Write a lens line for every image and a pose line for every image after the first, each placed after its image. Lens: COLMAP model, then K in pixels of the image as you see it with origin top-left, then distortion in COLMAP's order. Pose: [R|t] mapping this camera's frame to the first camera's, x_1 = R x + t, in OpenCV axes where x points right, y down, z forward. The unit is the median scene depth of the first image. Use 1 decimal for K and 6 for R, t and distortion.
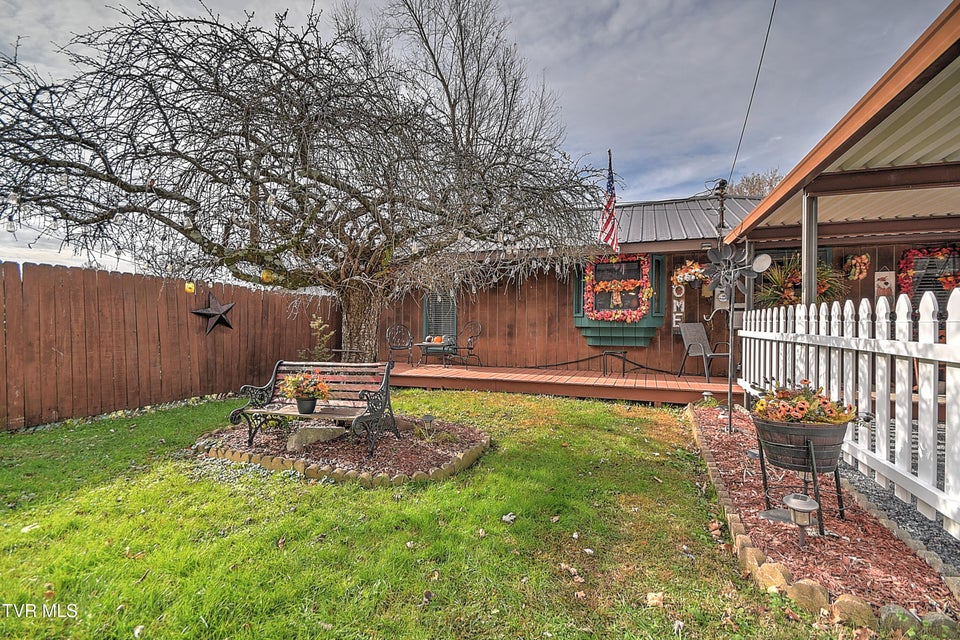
lens RADIAL K [[418.0, 0, 482.2], [0, 418.0, 322.8], [0, 0, 1]] dist [0.015238, -0.006741]
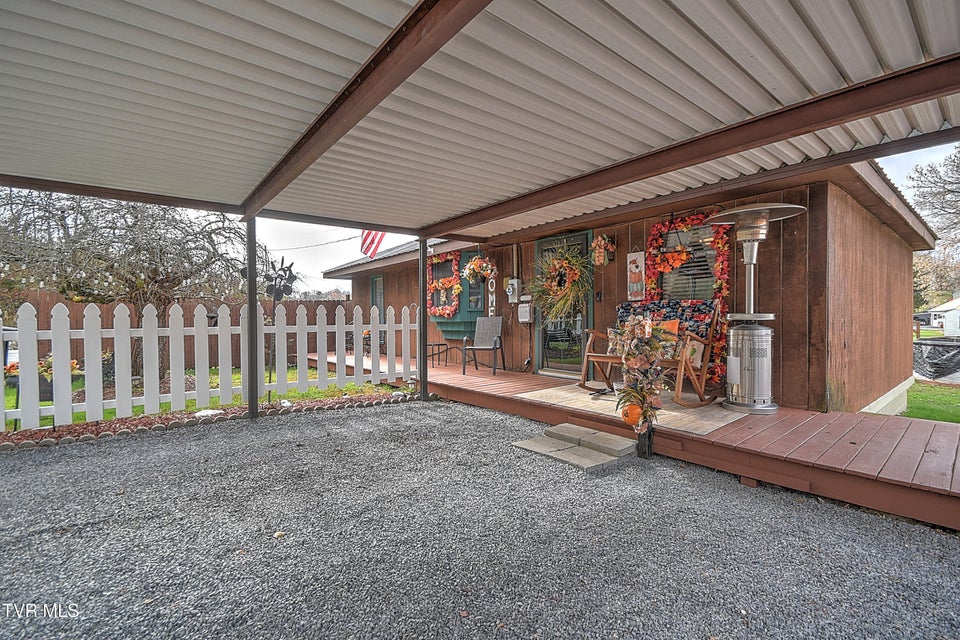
lens RADIAL K [[418.0, 0, 474.7], [0, 418.0, 322.3], [0, 0, 1]] dist [0.015238, -0.006741]
pose [[0.865214, -0.006100, -0.501366, 1.065958], [0.005945, 0.999981, -0.001906, 0.017067], [0.501368, -0.001332, 0.865233, 0.110105]]
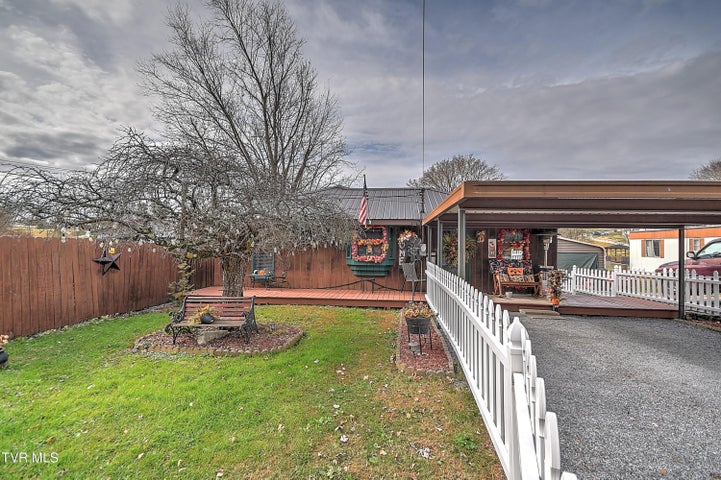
lens RADIAL K [[314.0, 0, 361.9], [0, 314.0, 240.1], [0, 0, 1]] dist [0.015238, -0.006741]
pose [[0.967520, 0.008424, 0.252656, -0.056415], [-0.004245, 0.999845, -0.017082, -0.083745], [-0.252760, 0.015455, 0.967405, -0.327725]]
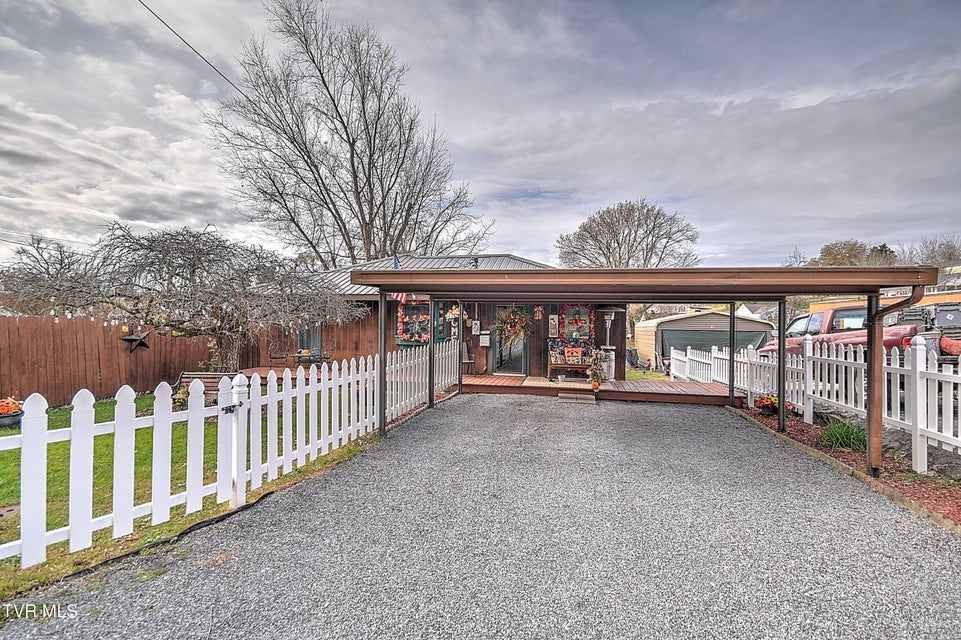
lens RADIAL K [[418.5, 0, 480.7], [0, 418.5, 320.2], [0, 0, 1]] dist [0.015238, -0.006741]
pose [[0.987892, 0.002666, 0.155122, 0.358031], [-0.002314, 0.999994, -0.002449, -0.091467], [-0.155128, 0.002060, 0.987892, -0.708192]]
